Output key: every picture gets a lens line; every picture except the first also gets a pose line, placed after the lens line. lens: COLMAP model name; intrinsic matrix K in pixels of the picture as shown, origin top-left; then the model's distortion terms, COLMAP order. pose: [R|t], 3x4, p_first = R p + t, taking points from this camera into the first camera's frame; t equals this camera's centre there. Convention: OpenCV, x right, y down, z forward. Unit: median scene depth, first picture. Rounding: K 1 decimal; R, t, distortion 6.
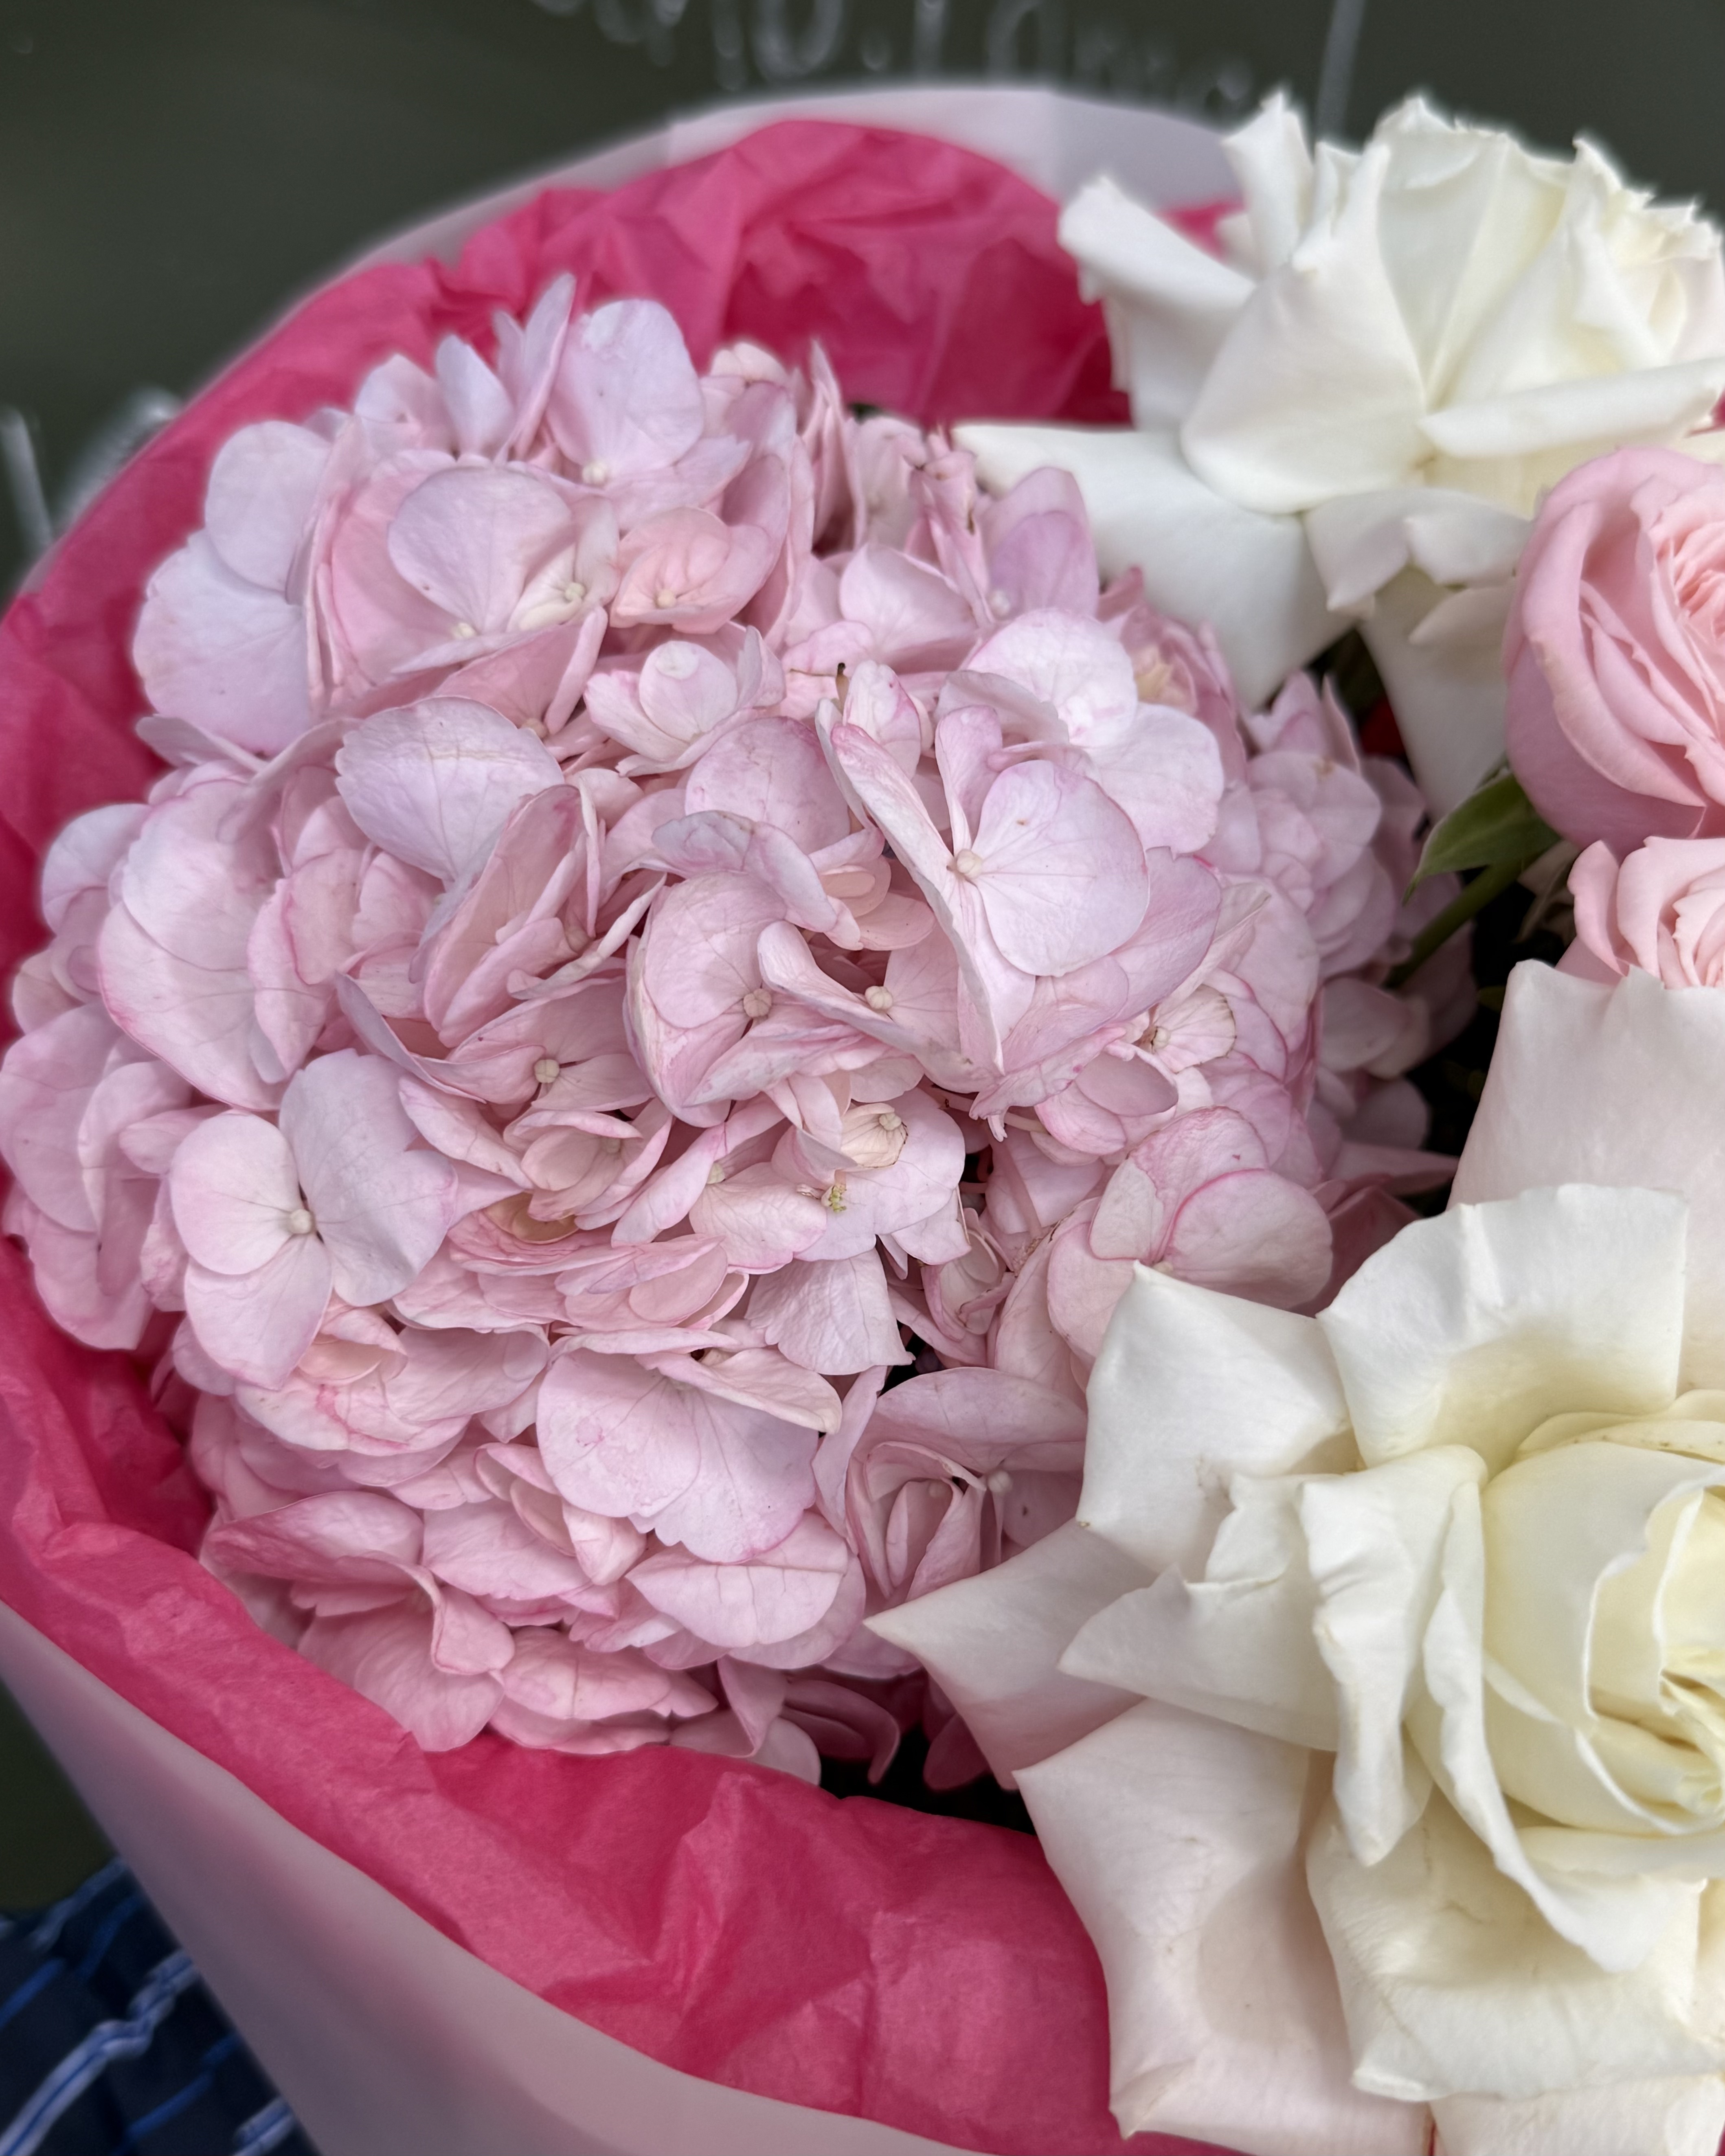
lens RADIAL K [[2292.9, 0, 852.9], [0, 2292.9, 1070.7], [0, 0, 1]] dist [0.076064, 0.000000]
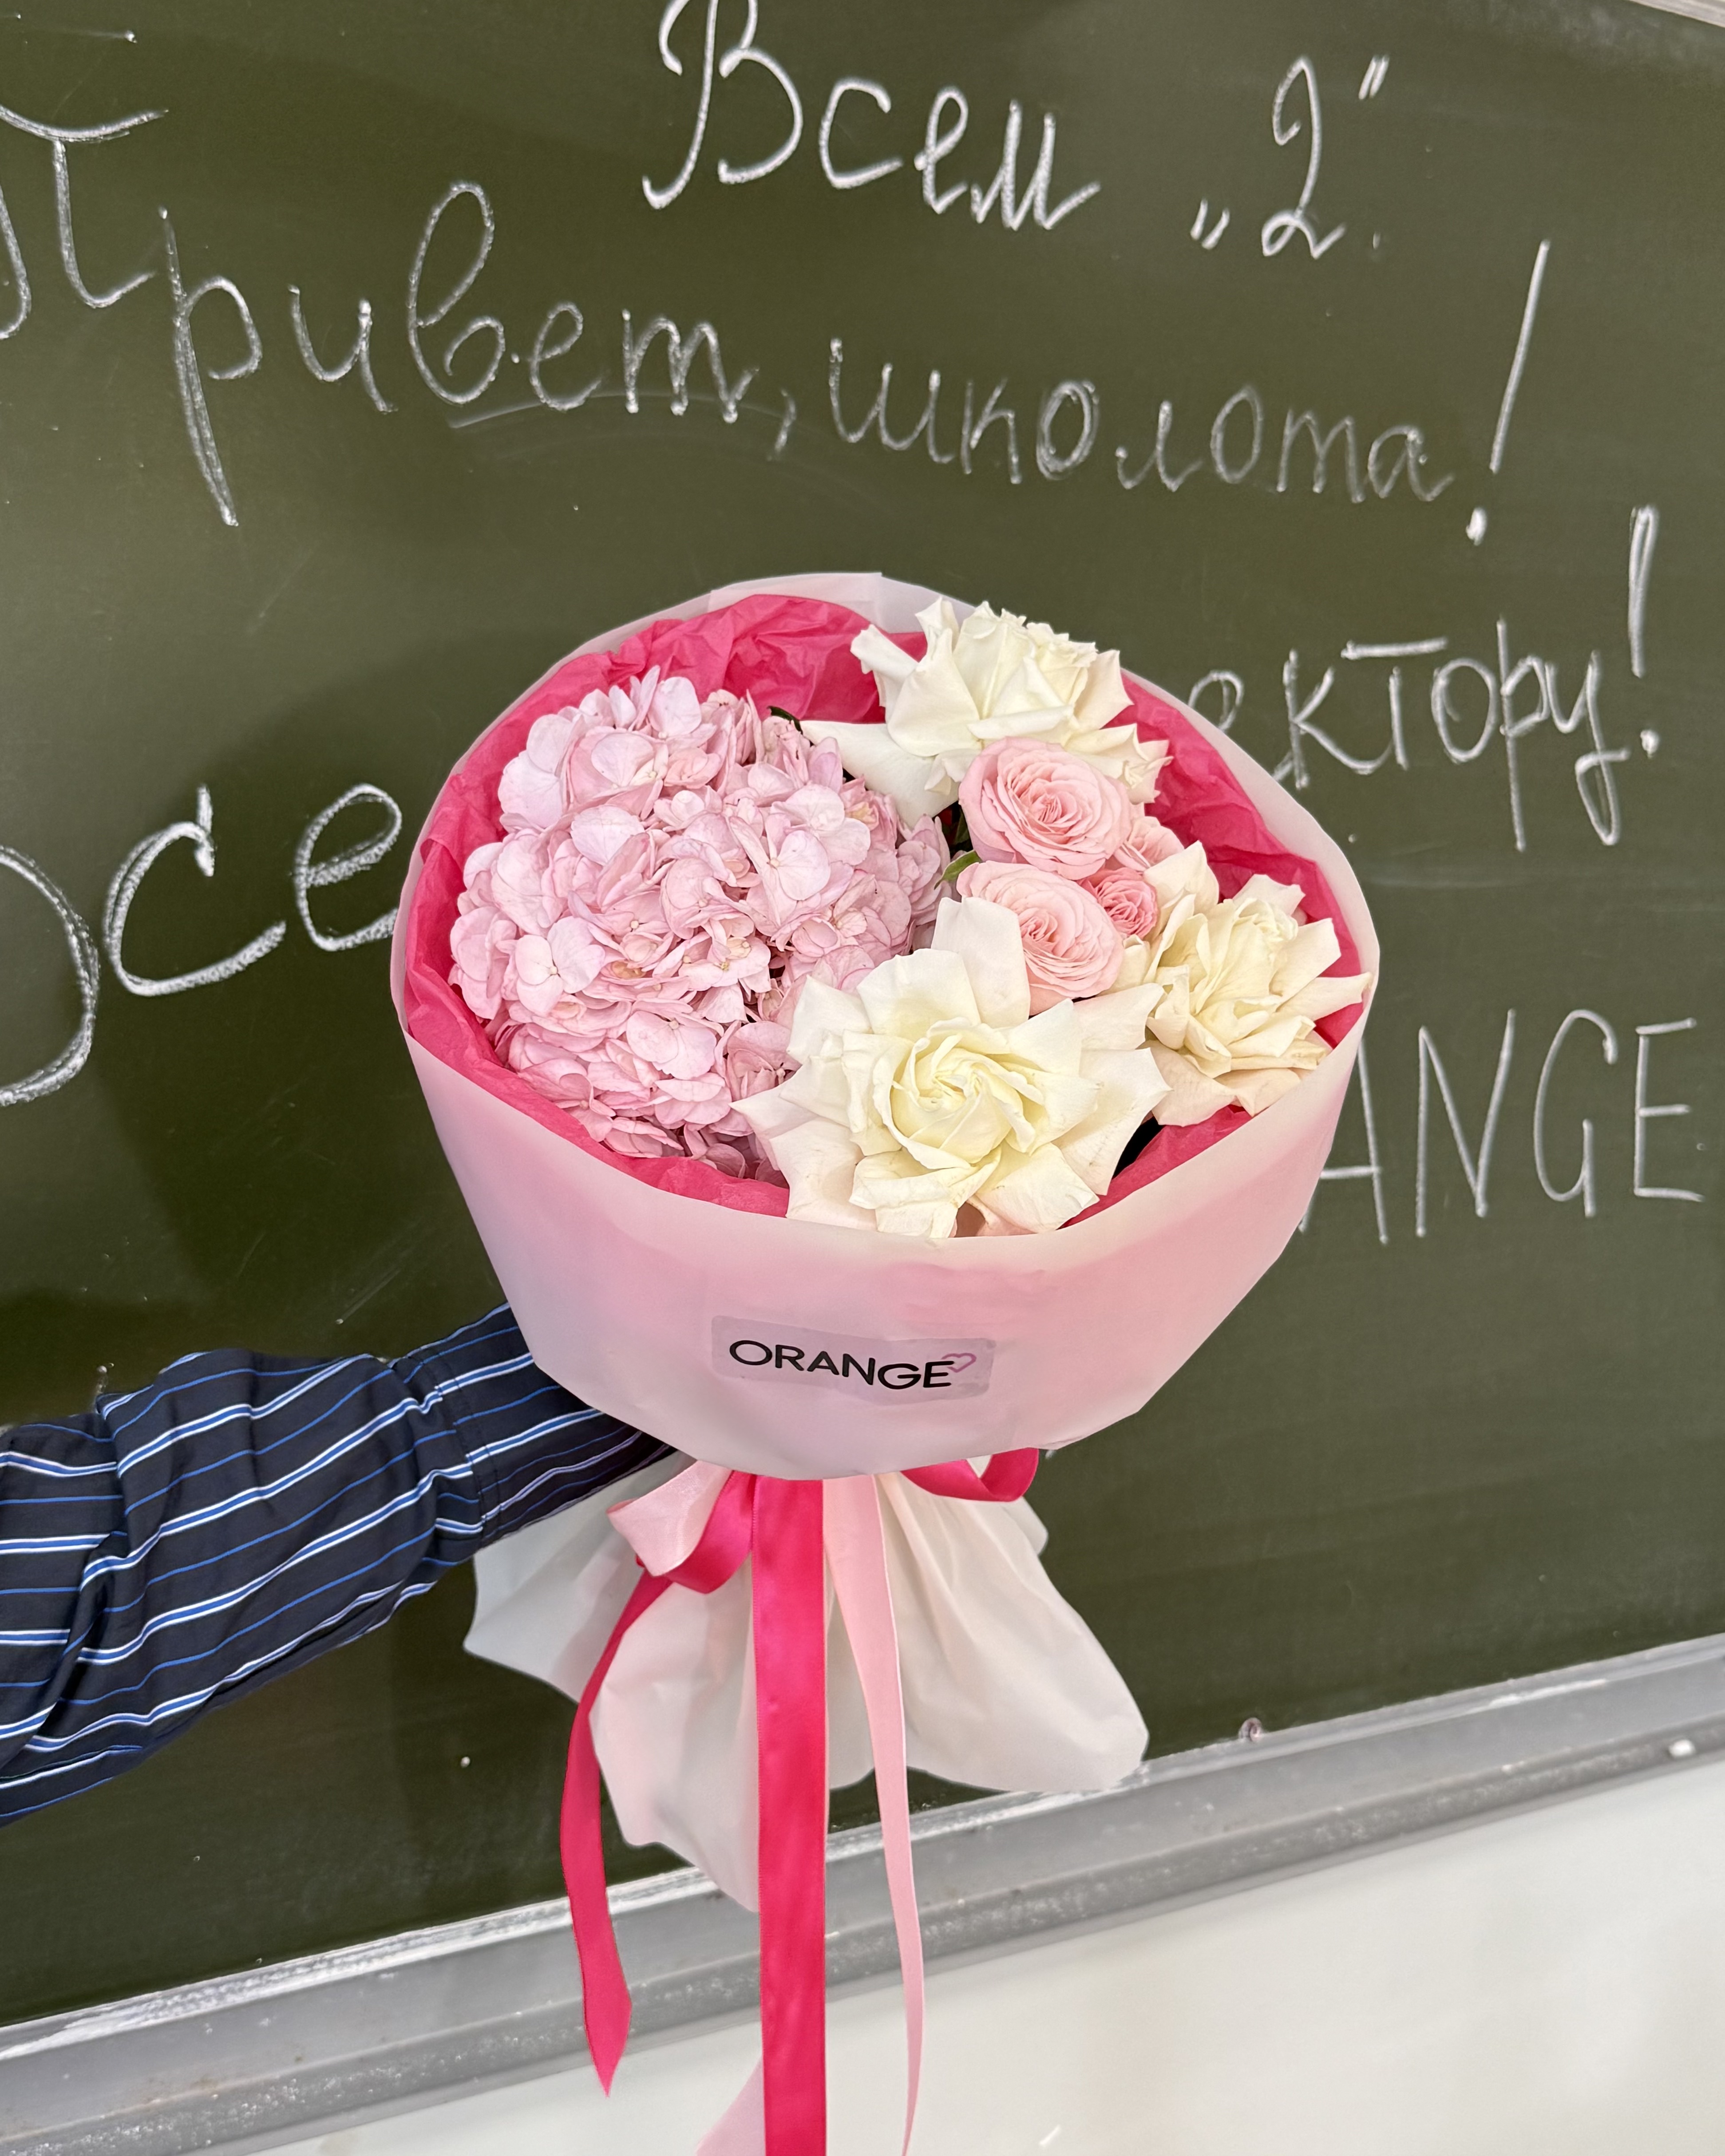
lens RADIAL K [[2293.0, 0, 867.7], [0, 2293.0, 1075.1], [0, 0, 1]] dist [0.076064, 0.000000]
pose [[0.998322, 0.033457, -0.047270, 0.307836], [-0.038209, 0.993895, -0.103504, 0.472531], [0.043518, 0.105136, 0.993505, -1.883908]]
